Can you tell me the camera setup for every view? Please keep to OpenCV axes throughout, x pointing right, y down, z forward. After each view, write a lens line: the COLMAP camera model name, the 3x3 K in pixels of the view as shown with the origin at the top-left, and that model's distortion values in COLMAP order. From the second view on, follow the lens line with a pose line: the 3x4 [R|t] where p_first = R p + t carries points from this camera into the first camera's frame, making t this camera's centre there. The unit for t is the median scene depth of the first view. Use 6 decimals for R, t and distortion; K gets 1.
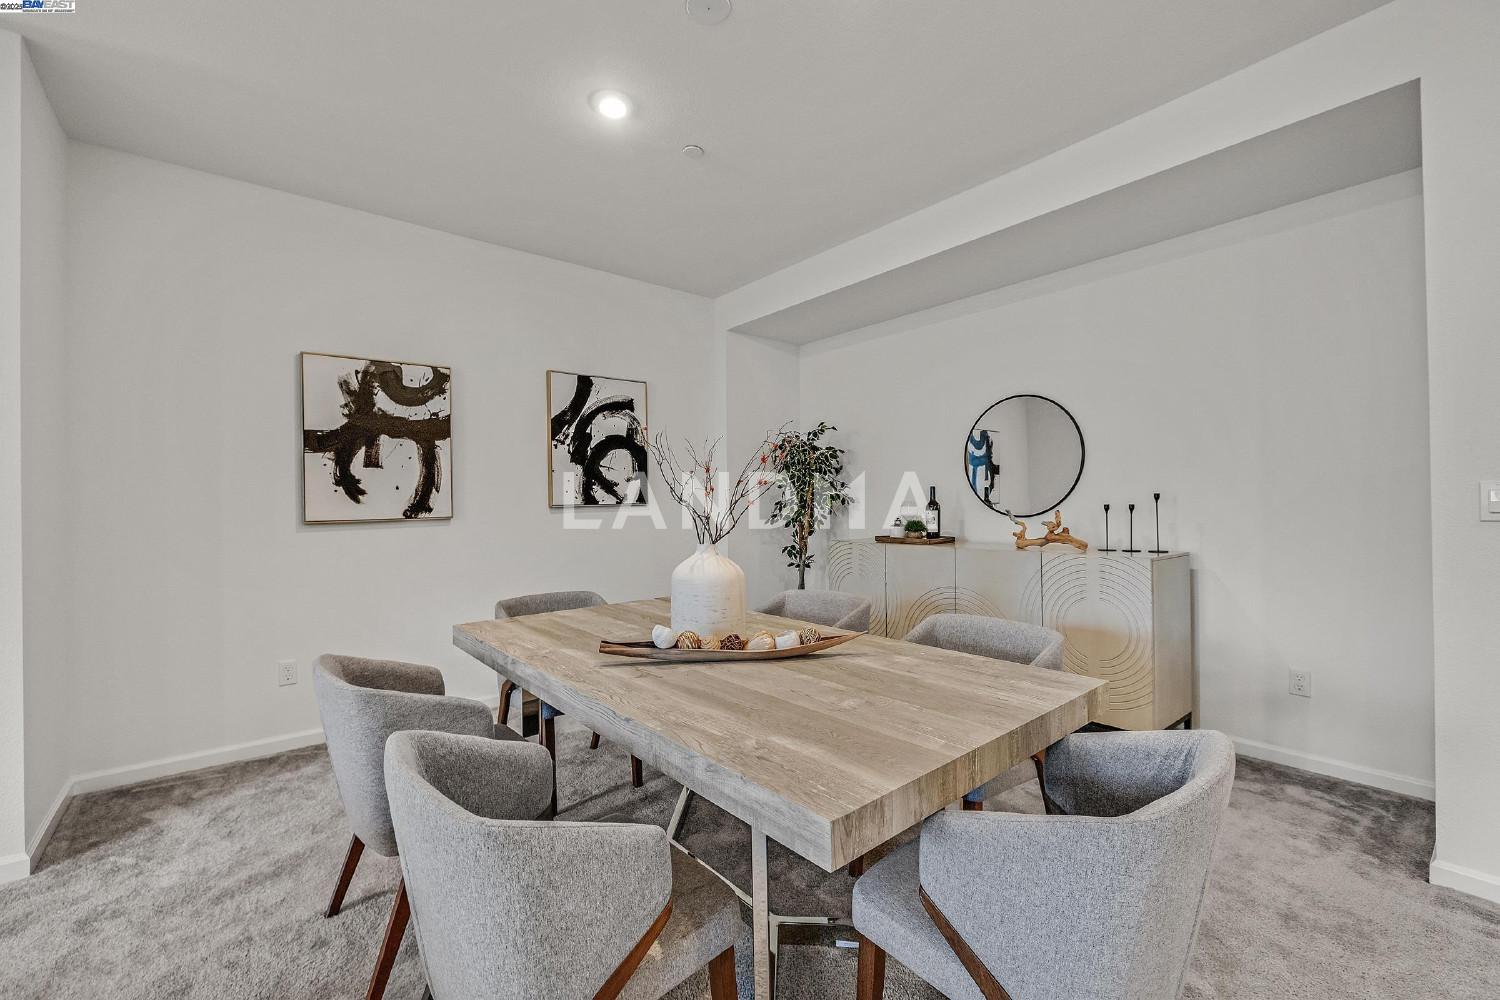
lens RADIAL K [[622.5, 0, 749.3], [0, 622.5, 495.1], [0, 0, 1]] dist [-0.000629, -0.000154]
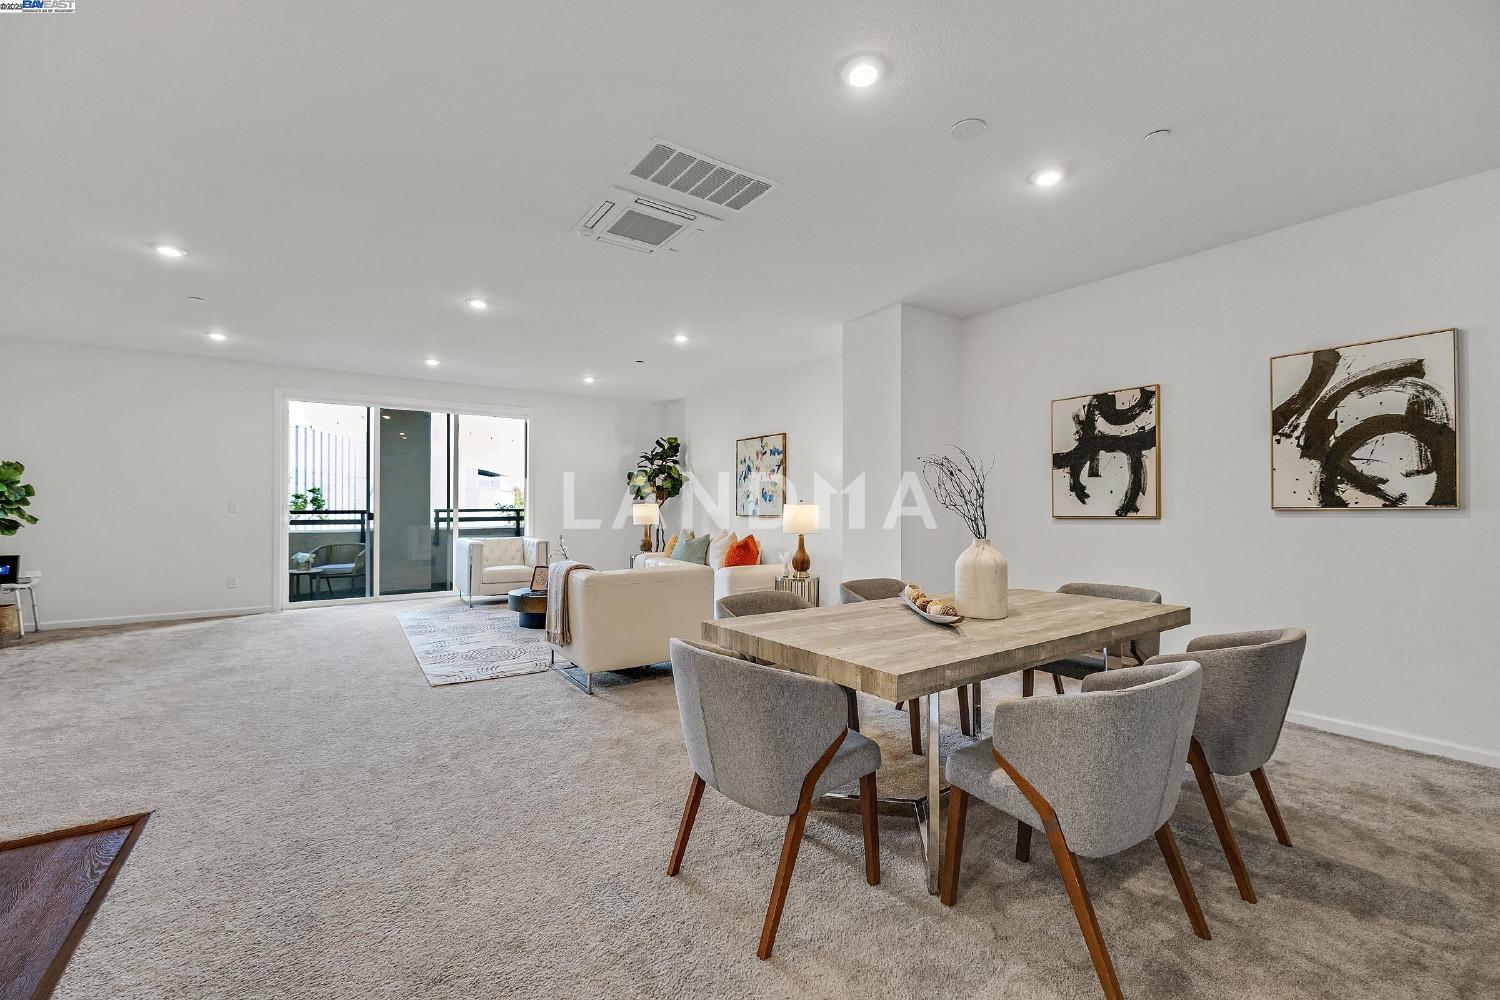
lens RADIAL K [[622.5, 0, 749.6], [0, 622.5, 504.4], [0, 0, 1]] dist [-0.000629, -0.000154]
pose [[-0.082329, 0.002310, -0.996602, 0.717196], [0.003640, 0.999991, 0.002018, 0.008114], [0.996599, -0.003462, -0.082337, 0.362794]]
